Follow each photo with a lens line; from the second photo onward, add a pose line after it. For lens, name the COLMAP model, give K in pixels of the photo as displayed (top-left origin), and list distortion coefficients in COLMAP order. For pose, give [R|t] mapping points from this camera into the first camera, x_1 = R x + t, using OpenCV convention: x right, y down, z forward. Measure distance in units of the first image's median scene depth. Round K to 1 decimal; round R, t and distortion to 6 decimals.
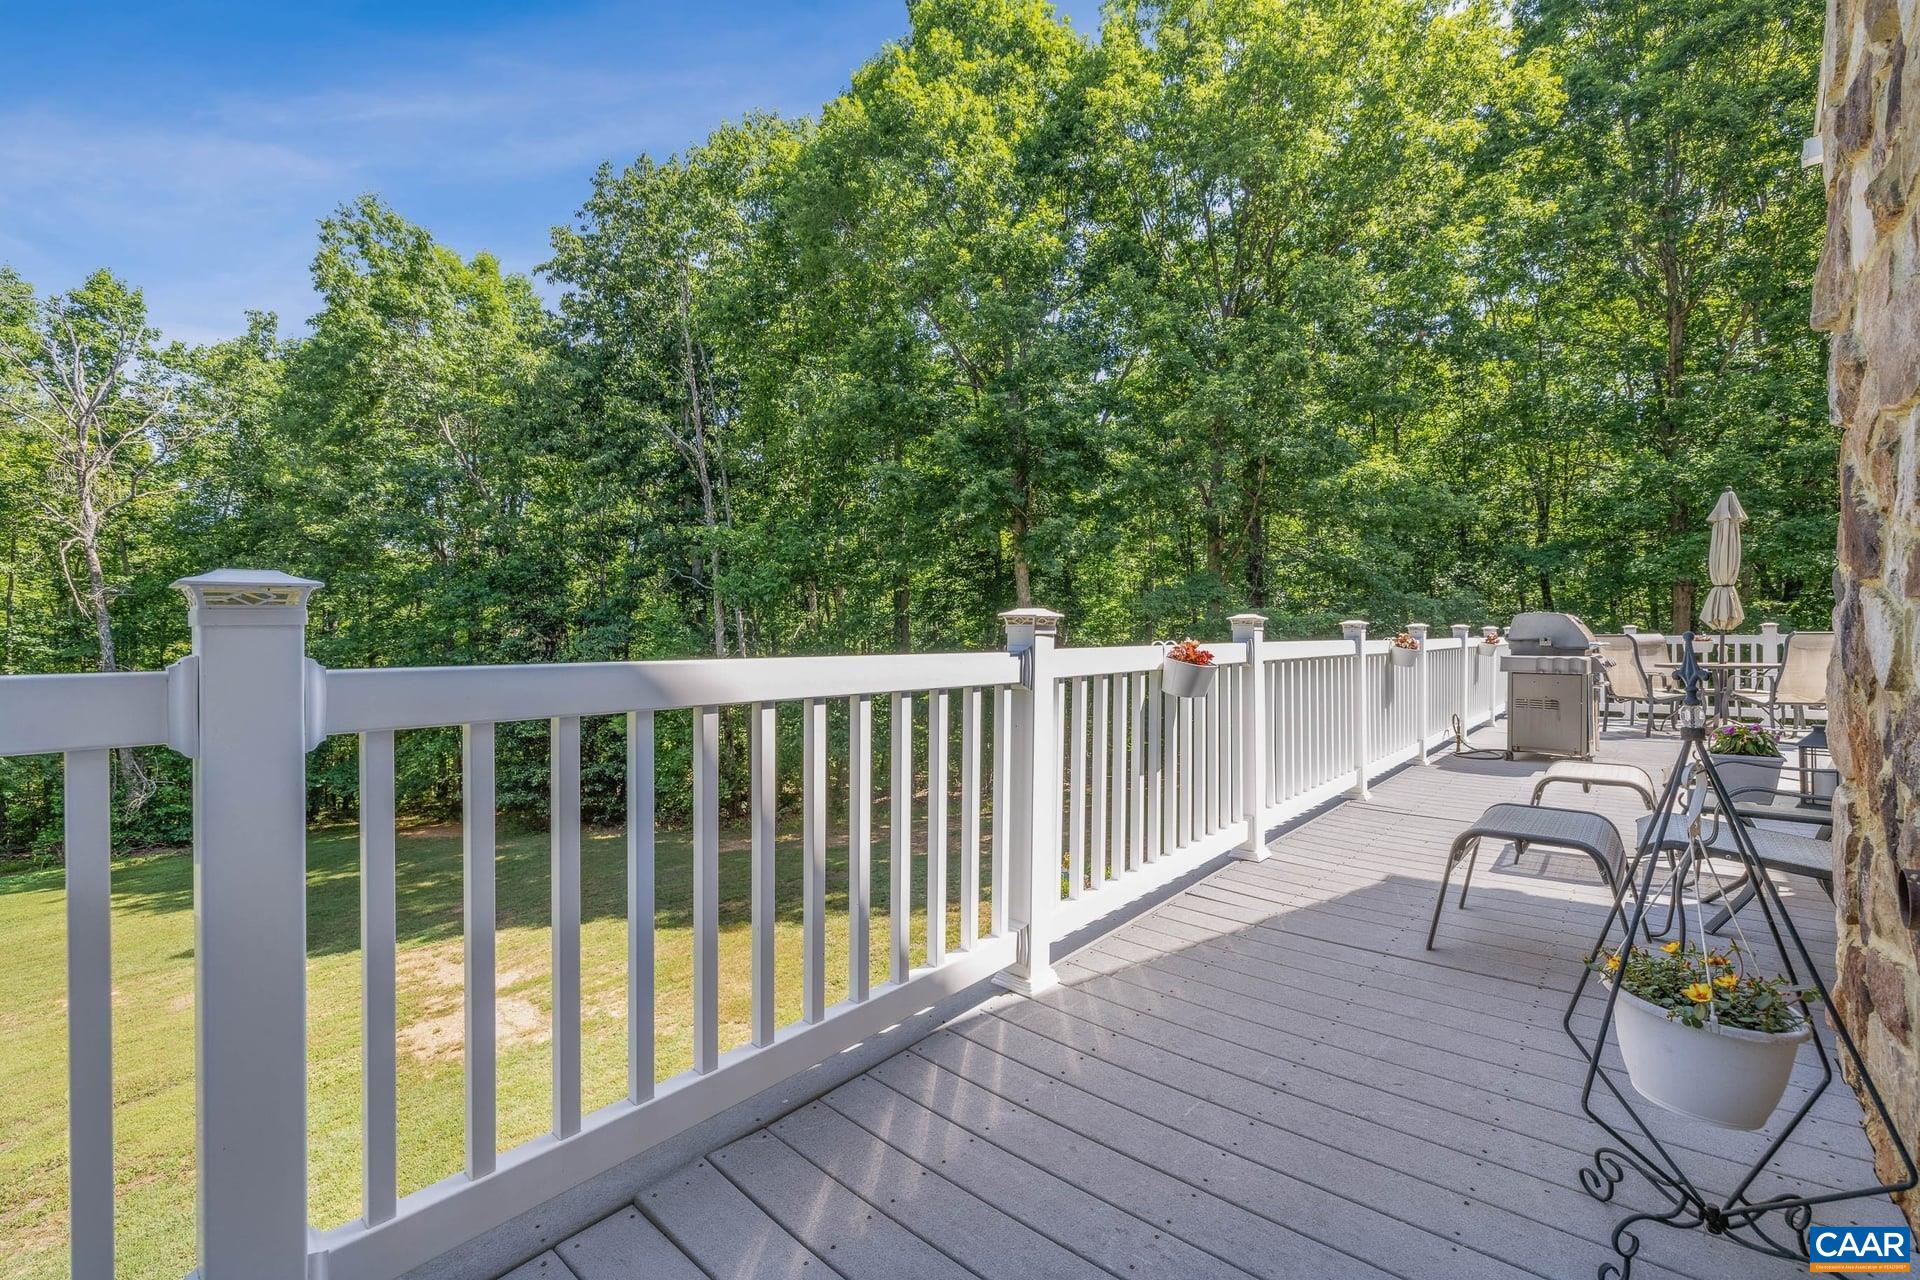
lens RADIAL K [[811.8, 0, 952.3], [0, 811.8, 629.1], [0, 0, 1]] dist [0.007529, 0.001024]
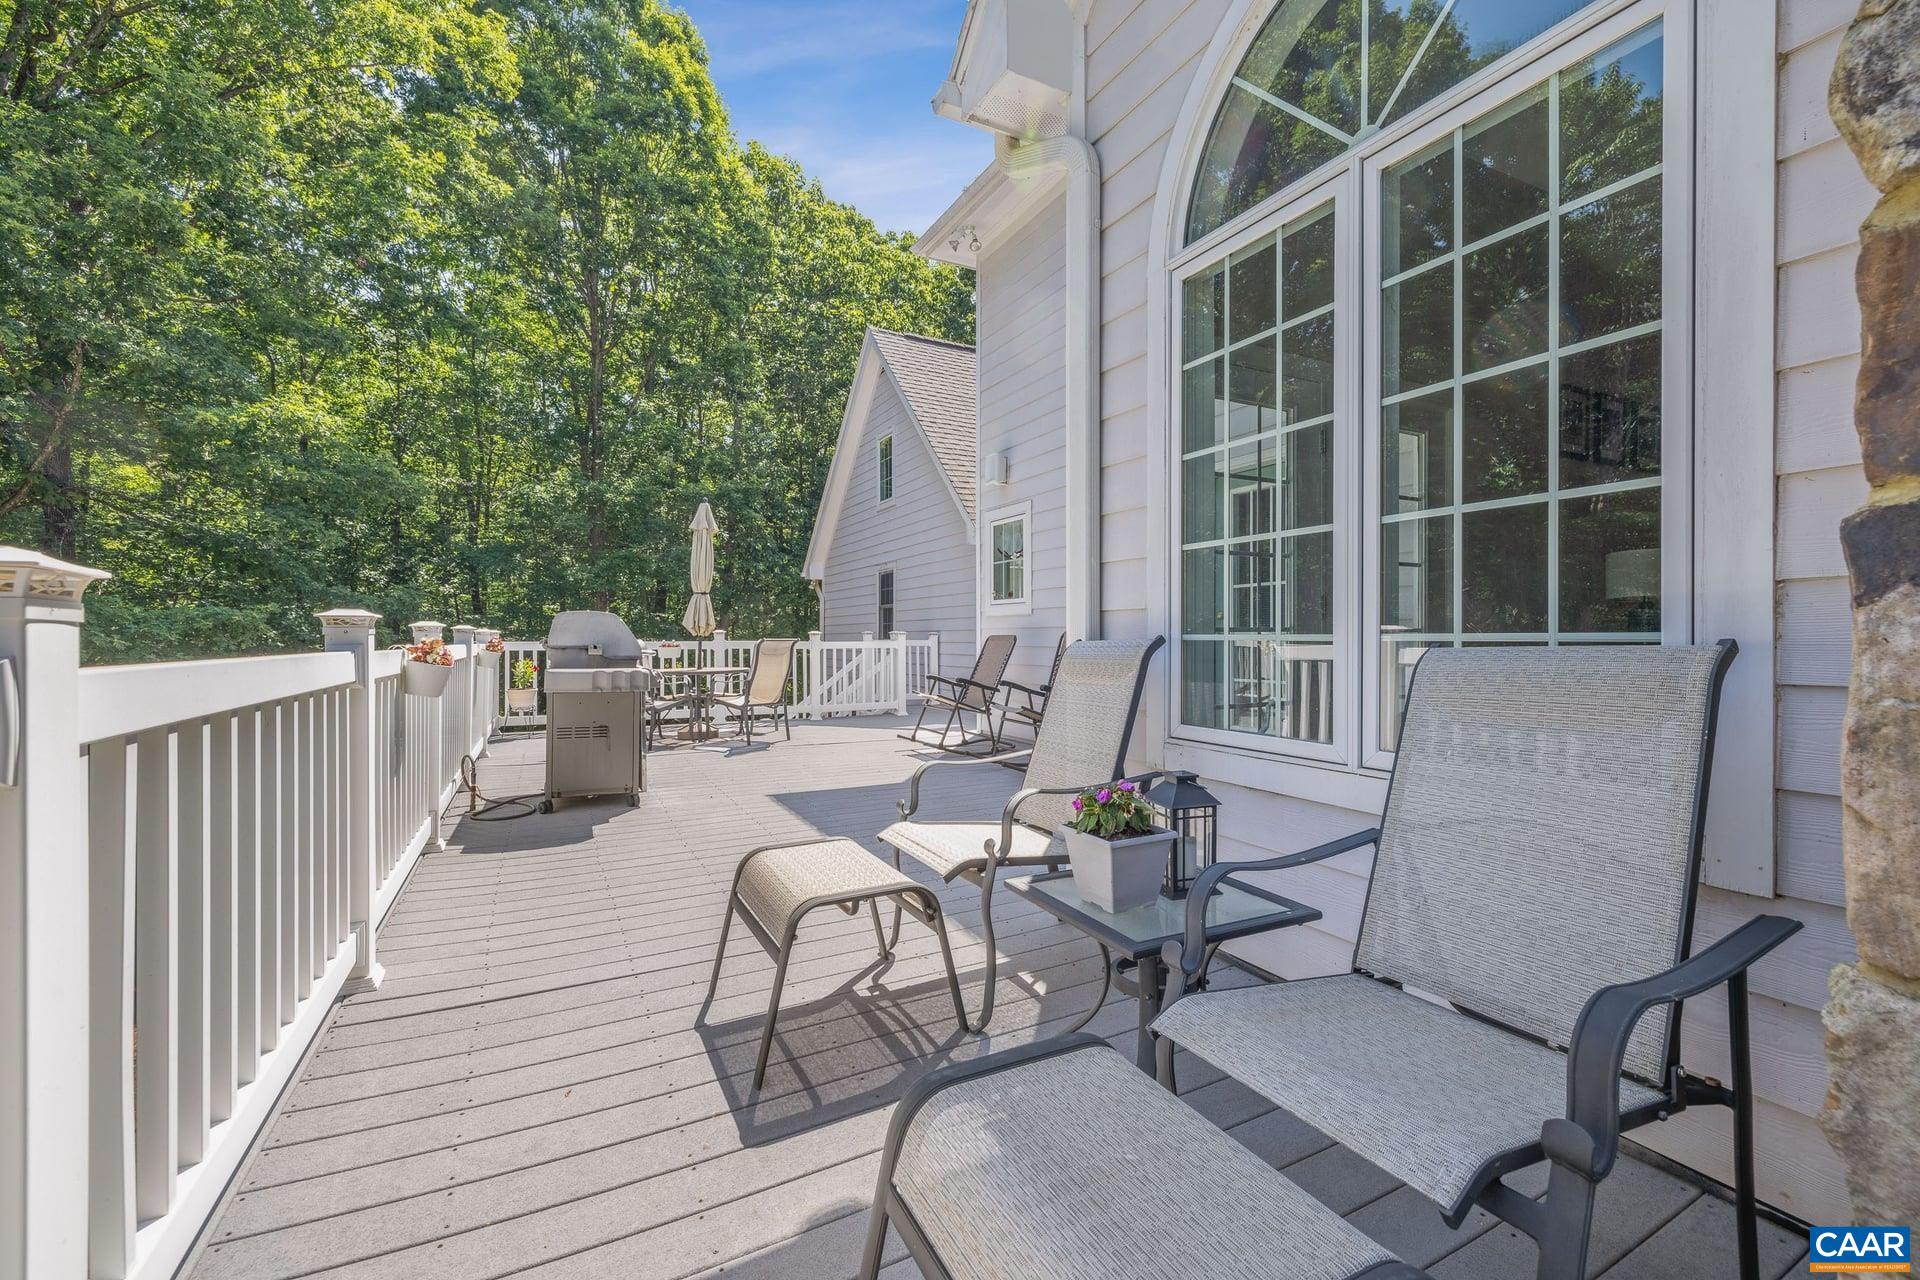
lens RADIAL K [[811.8, 0, 980.7], [0, 811.8, 639.6], [0, 0, 1]] dist [0.007529, 0.001024]
pose [[0.362893, 0.004290, 0.931821, 0.054524], [-0.012976, 0.999916, 0.000450, 0.000323], [-0.931740, -0.012255, 0.362918, 0.143461]]
